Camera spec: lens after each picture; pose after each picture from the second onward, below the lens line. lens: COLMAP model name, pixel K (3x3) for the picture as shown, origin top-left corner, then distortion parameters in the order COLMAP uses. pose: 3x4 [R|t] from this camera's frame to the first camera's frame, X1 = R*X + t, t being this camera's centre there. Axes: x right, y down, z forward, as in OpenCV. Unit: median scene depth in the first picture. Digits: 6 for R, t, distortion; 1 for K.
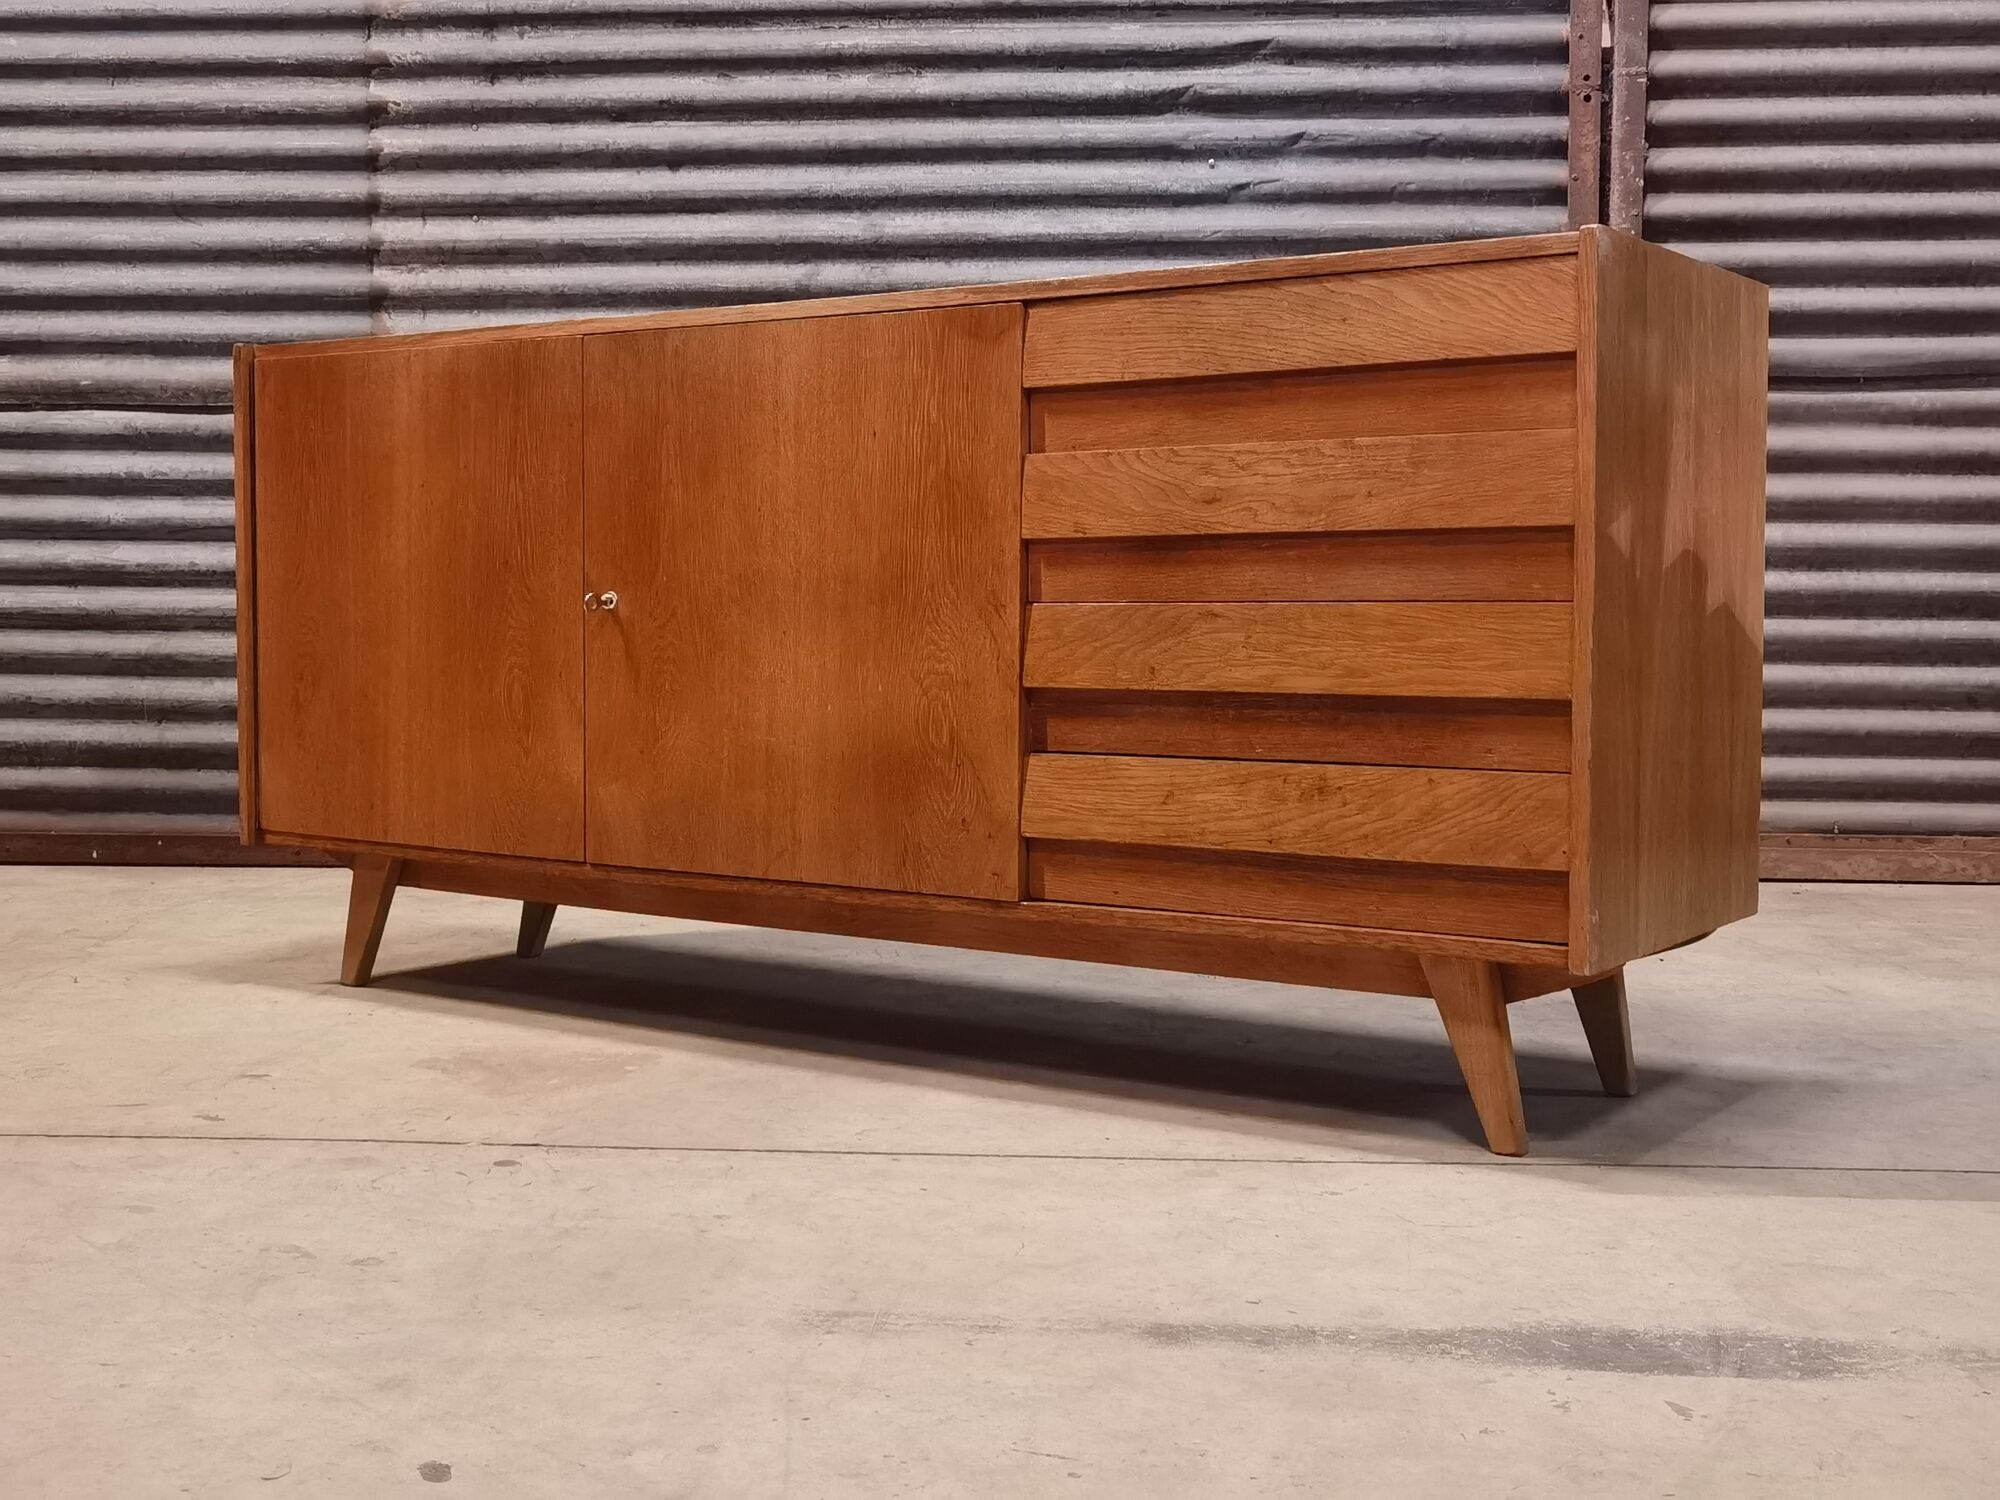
lens RADIAL K [[2357.3, 0, 1002.5], [0, 2357.3, 713.5], [0, 0, 1]] dist [-0.000669, 0.000000]
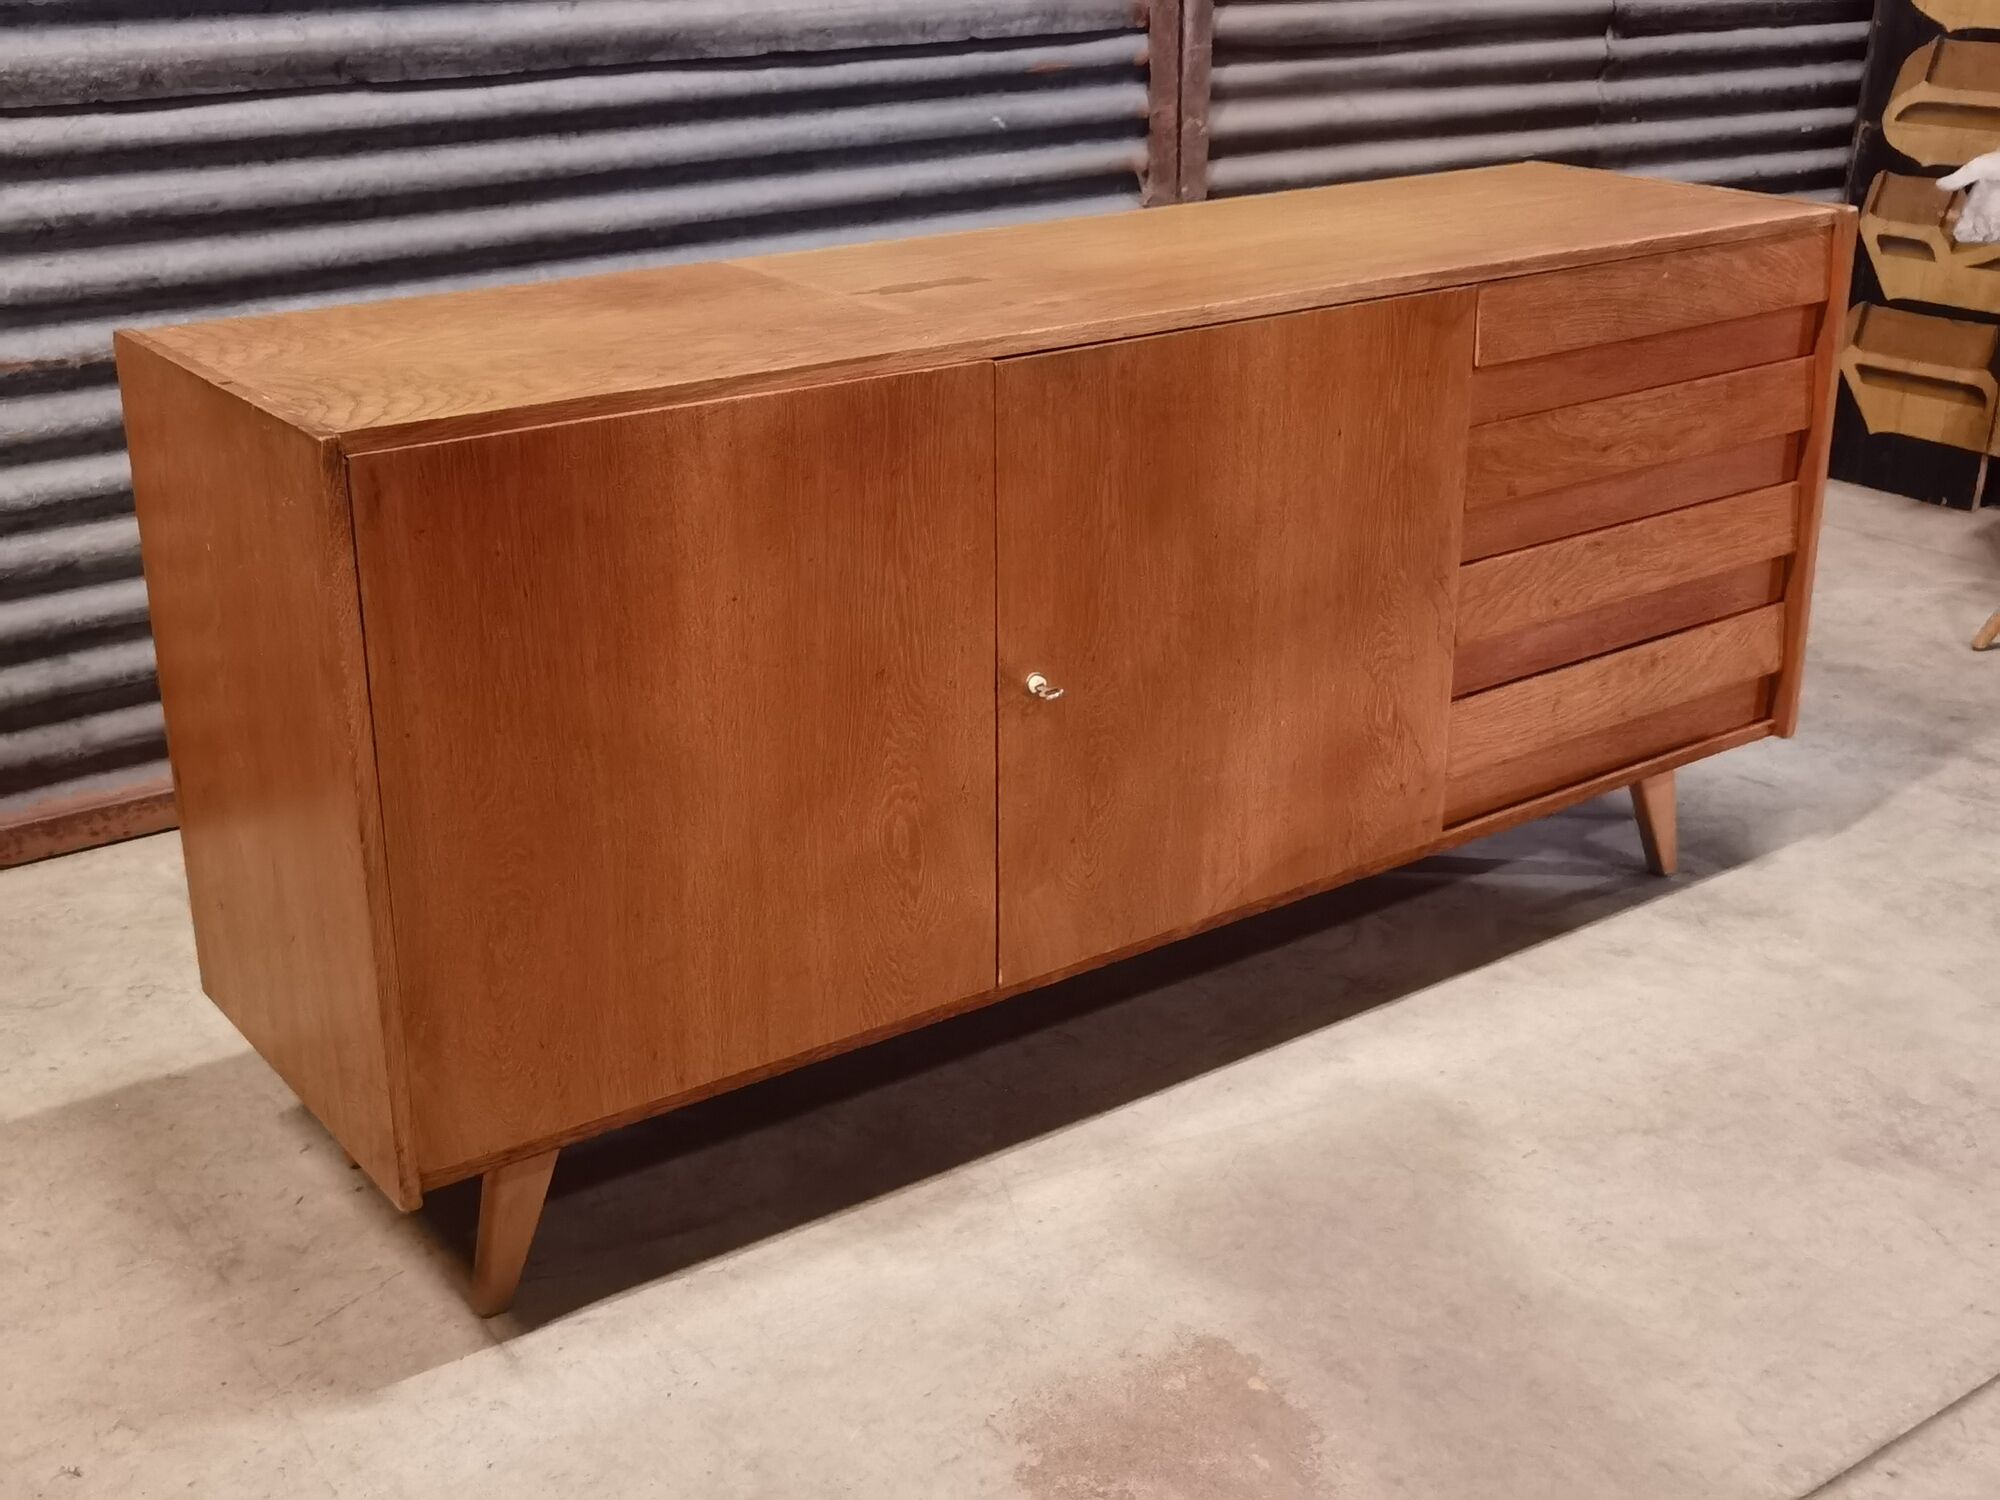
lens RADIAL K [[2357.3, 0, 1011.2], [0, 2357.3, 731.6], [0, 0, 1]] dist [-0.000669, 0.000000]
pose [[0.770060, -0.232538, 0.594083, -0.388759], [0.040752, 0.947233, 0.317945, -0.187711], [-0.636669, -0.220627, 0.738902, 0.321585]]
